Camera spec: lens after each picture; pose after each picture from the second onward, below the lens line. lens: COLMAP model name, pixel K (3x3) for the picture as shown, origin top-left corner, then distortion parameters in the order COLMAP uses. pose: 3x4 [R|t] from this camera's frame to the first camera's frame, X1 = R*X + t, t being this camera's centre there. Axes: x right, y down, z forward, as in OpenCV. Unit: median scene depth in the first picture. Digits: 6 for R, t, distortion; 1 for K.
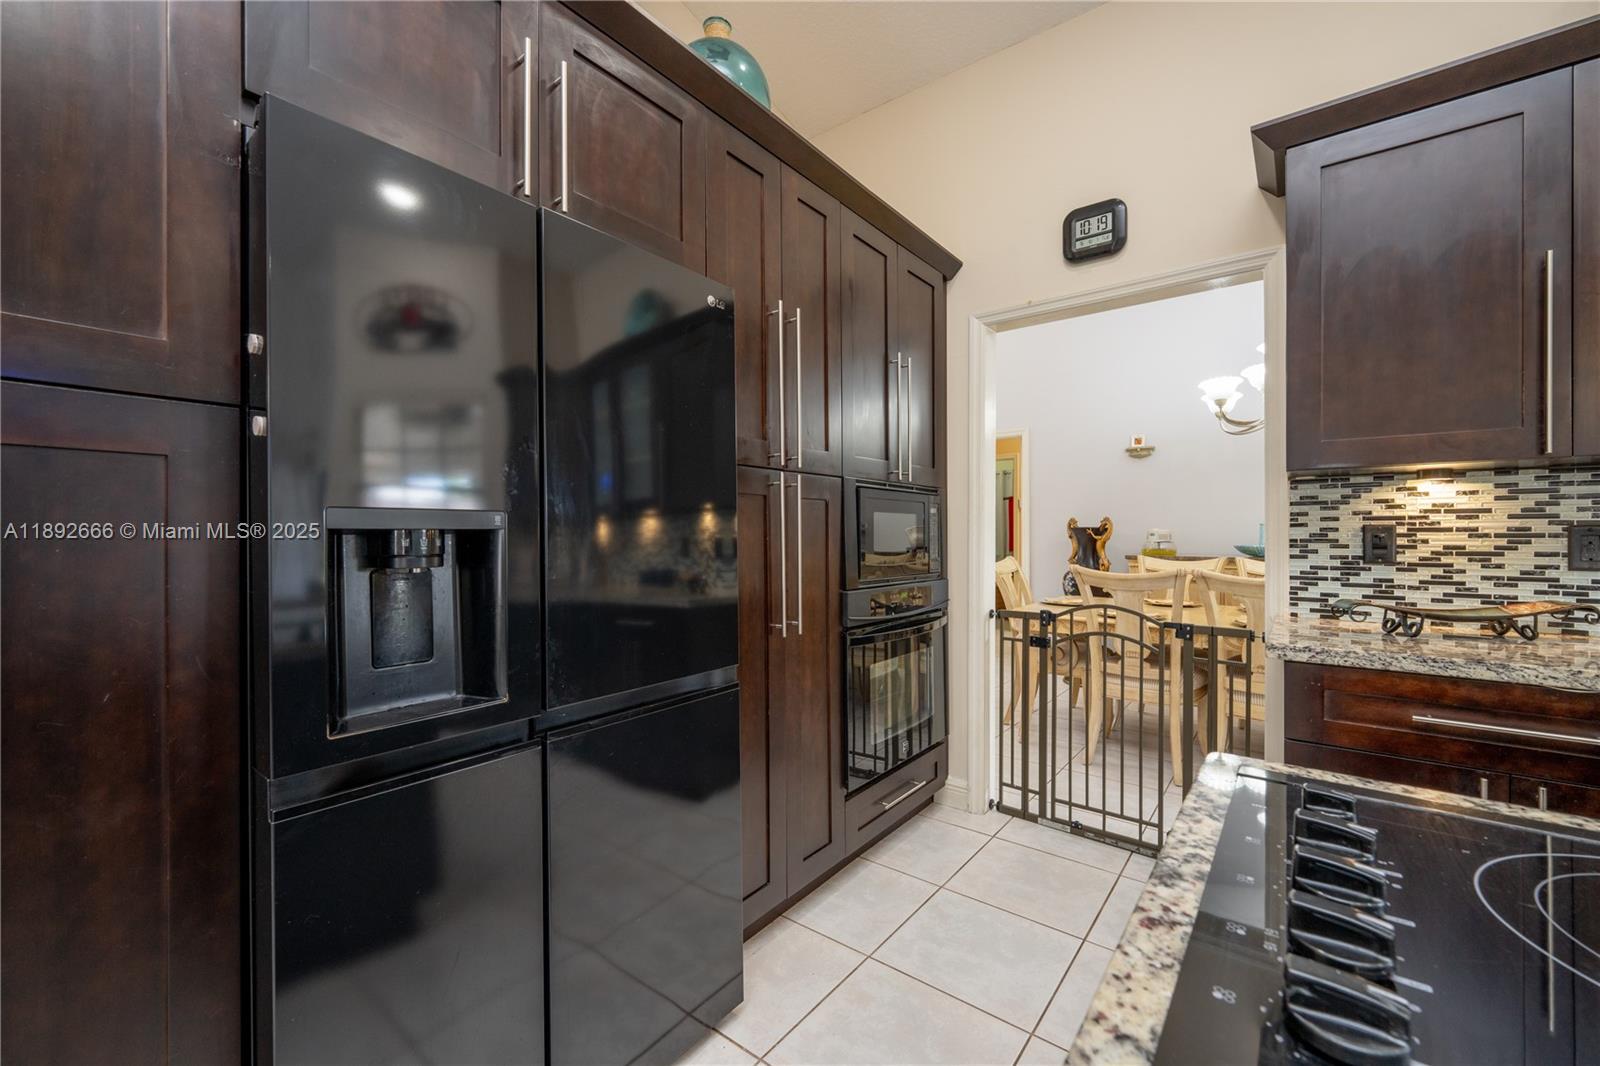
lens RADIAL K [[639.3, 0, 803.8], [0, 639.3, 531.2], [0, 0, 1]] dist [-0.000900, -0.001195]
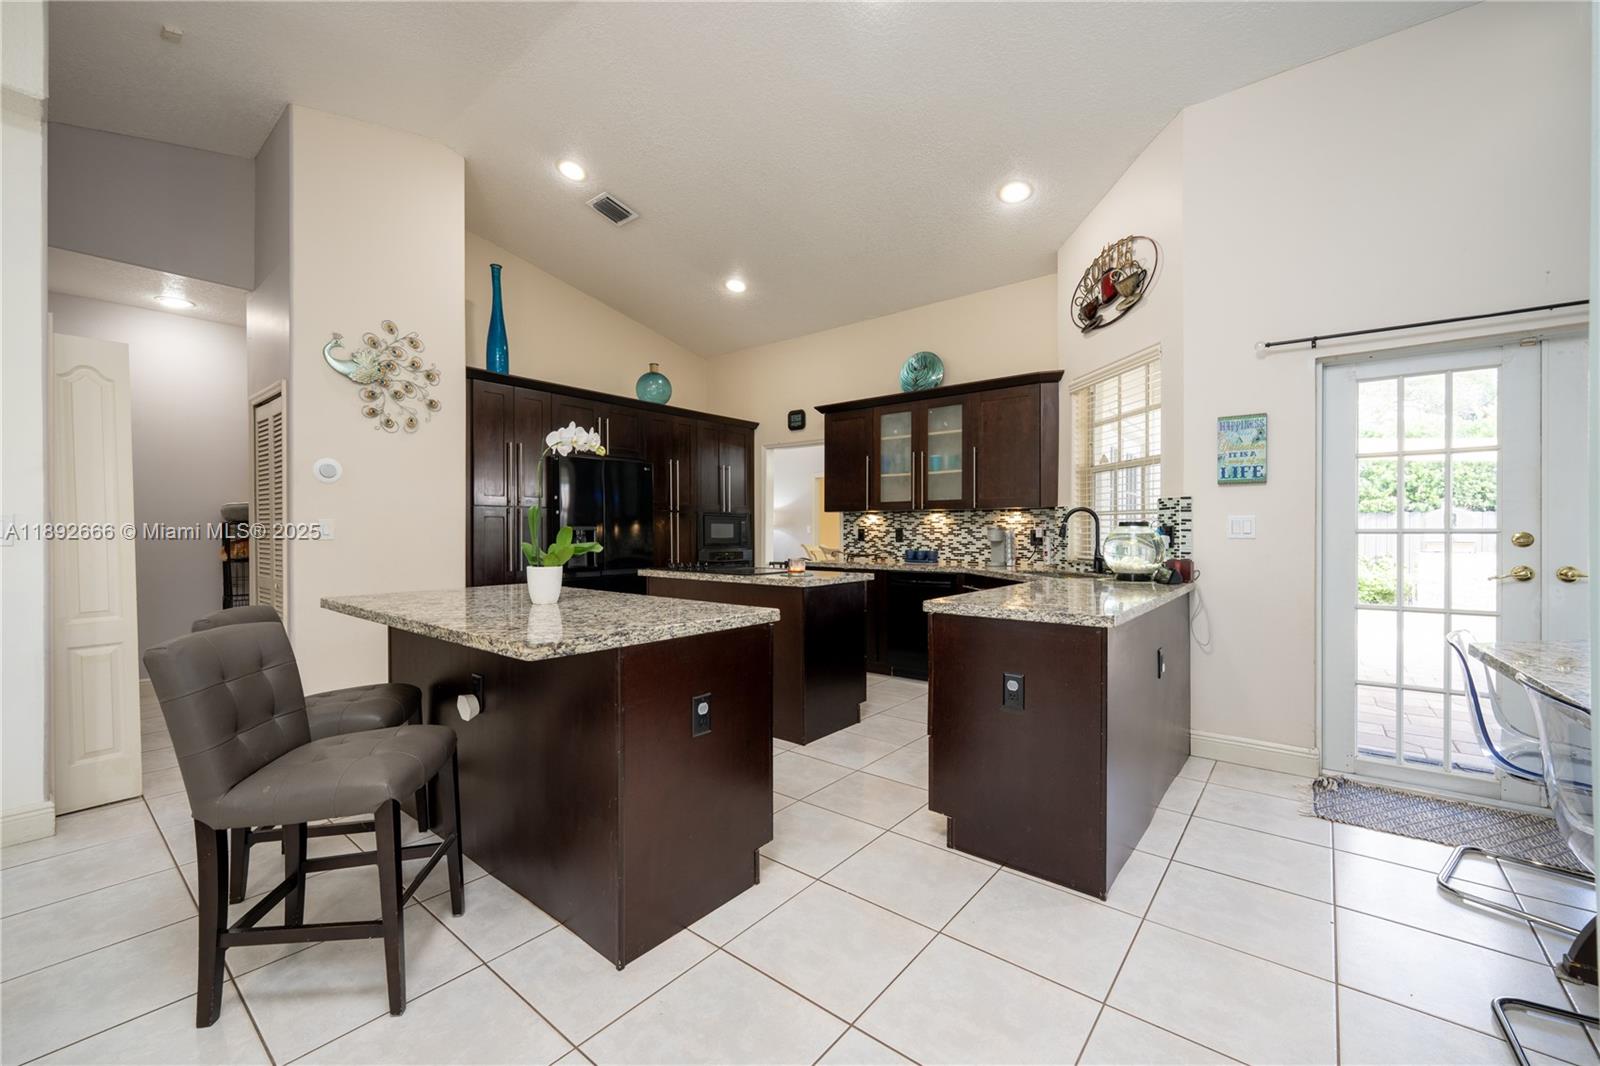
lens RADIAL K [[639.3, 0, 807.4], [0, 639.3, 535.8], [0, 0, 1]] dist [-0.000900, -0.001195]
pose [[0.999987, 0.001700, -0.004746, 0.674625], [-0.001670, 0.999978, 0.006477, 0.005497], [0.004756, -0.006469, 0.999968, -2.248805]]
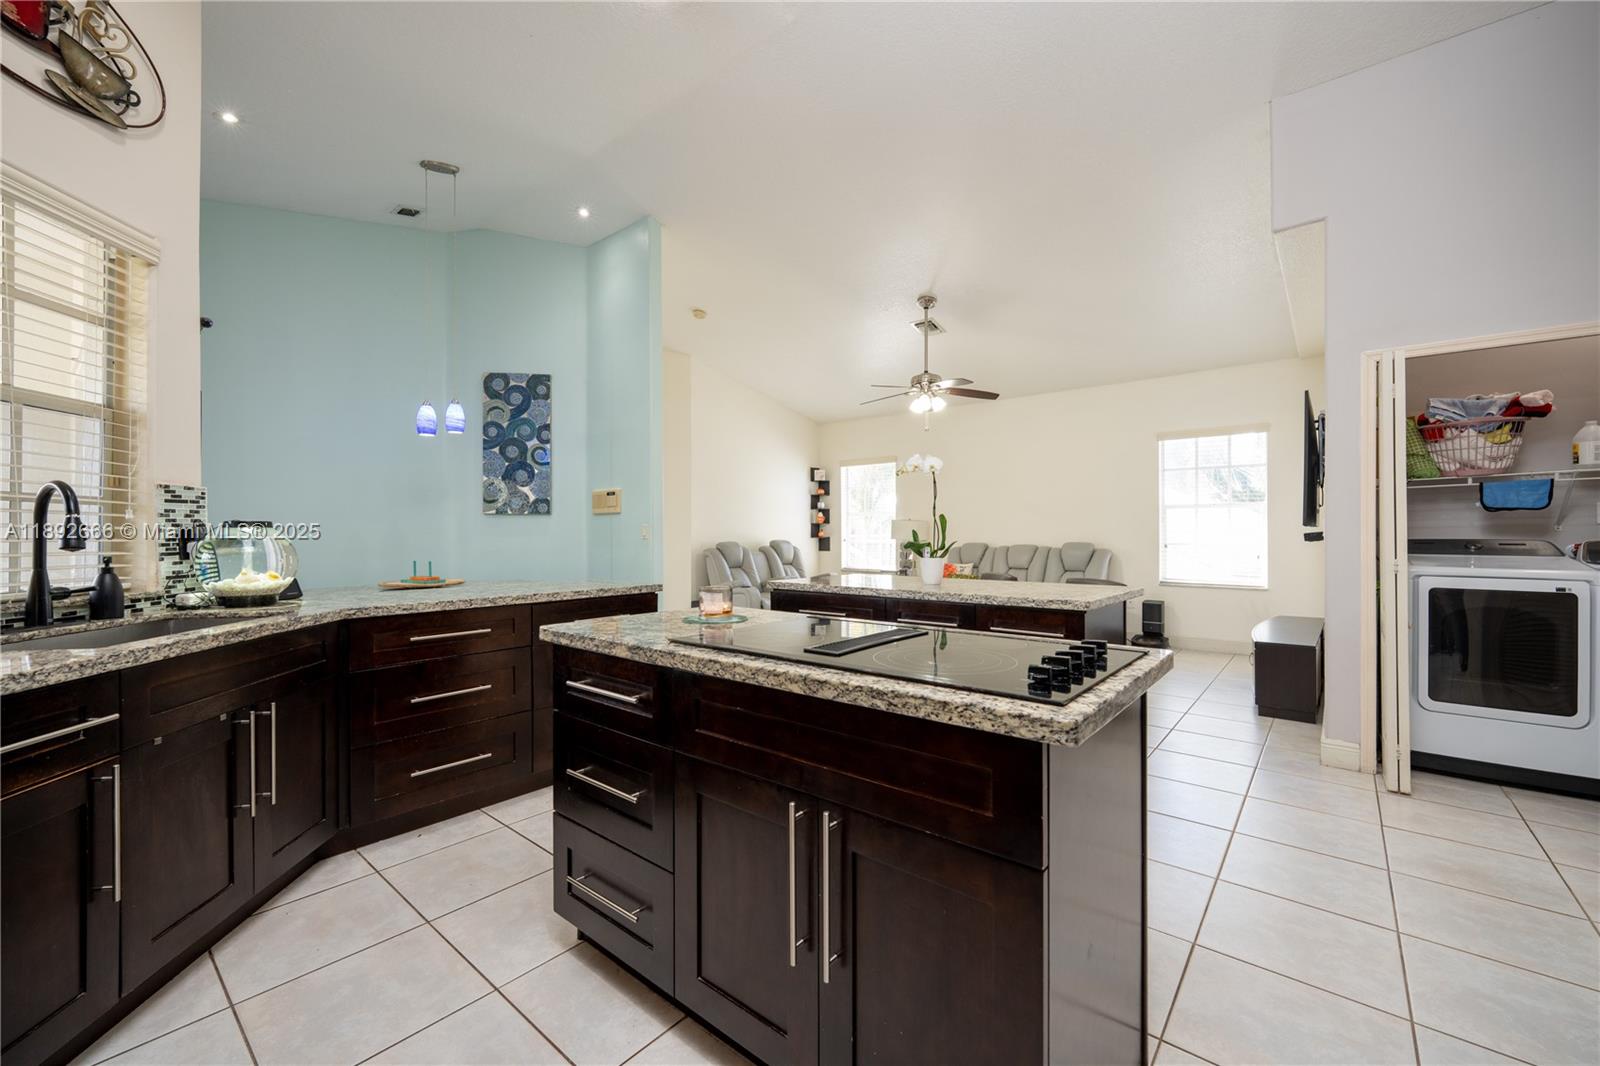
lens RADIAL K [[639.3, 0, 803.7], [0, 639.3, 534.1], [0, 0, 1]] dist [-0.000900, -0.001195]
pose [[-0.999708, 0.005223, 0.023600, 0.456224], [0.005235, 0.999986, 0.000463, 0.005860], [-0.023598, 0.000586, -0.999721, 0.910465]]
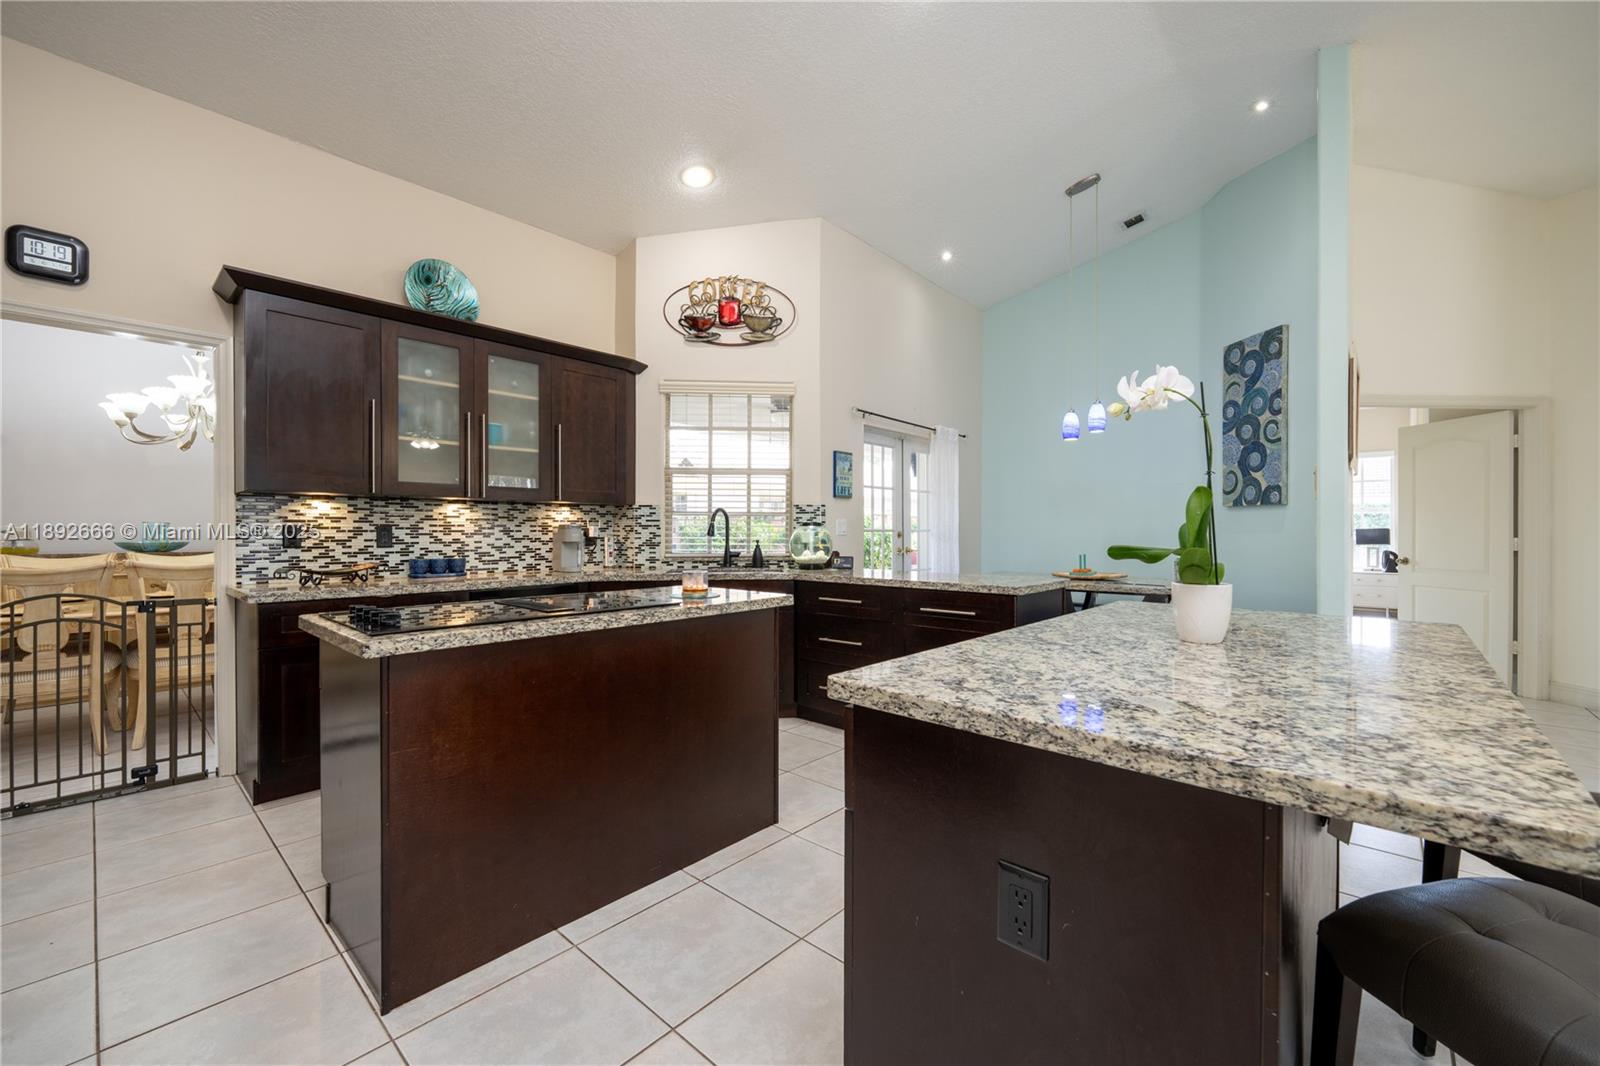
lens RADIAL K [[639.3, 0, 801.2], [0, 639.3, 532.3], [0, 0, 1]] dist [-0.000900, -0.001195]
pose [[0.060040, -0.000927, 0.998196, -0.743148], [-0.000044, 1.000000, 0.000931, 0.008253], [-0.998196, -0.000100, 0.060040, -0.474682]]
